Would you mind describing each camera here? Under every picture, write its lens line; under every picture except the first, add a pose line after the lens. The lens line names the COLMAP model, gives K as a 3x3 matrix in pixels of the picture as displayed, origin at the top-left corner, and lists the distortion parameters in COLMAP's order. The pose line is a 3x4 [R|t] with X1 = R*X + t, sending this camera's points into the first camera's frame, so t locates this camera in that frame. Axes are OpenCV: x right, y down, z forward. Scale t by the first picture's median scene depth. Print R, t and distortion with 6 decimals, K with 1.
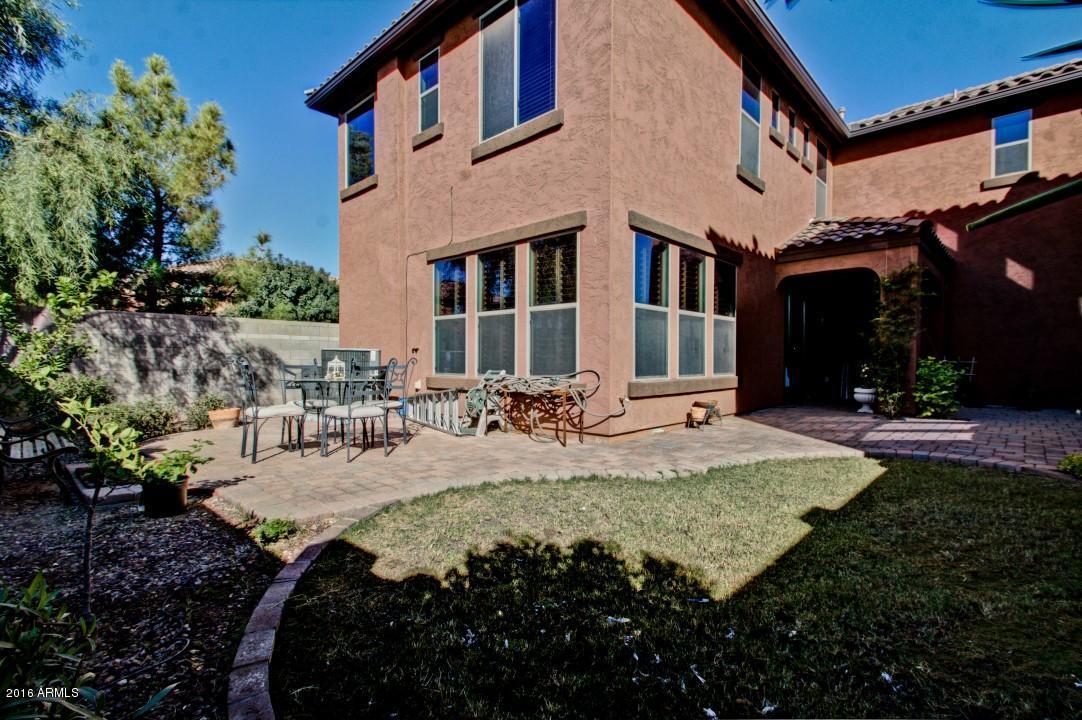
lens RADIAL K [[509.8, 0, 540.9], [0, 509.8, 361.8], [0, 0, 1]] dist [0.014054, -0.001077]
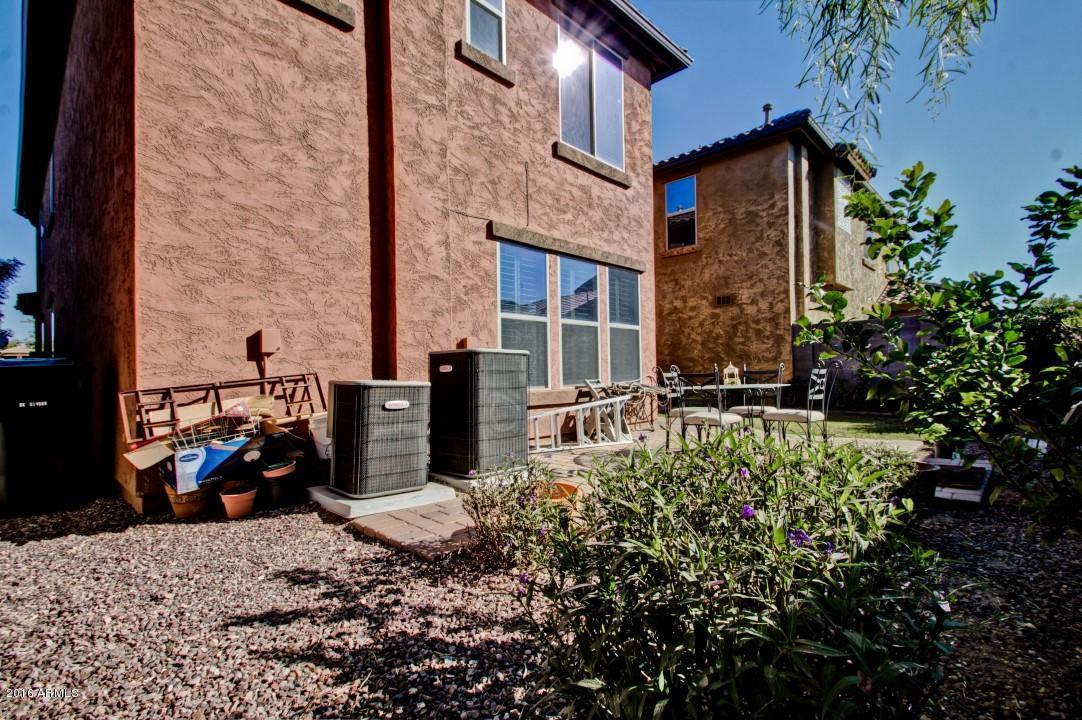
lens RADIAL K [[509.8, 0, 546.4], [0, 509.8, 363.0], [0, 0, 1]] dist [0.014054, -0.001077]
pose [[0.021004, 0.017257, 0.999630, -1.073258], [0.011126, 0.999785, -0.017493, 0.002327], [-0.999717, 0.011490, 0.020808, 1.016308]]
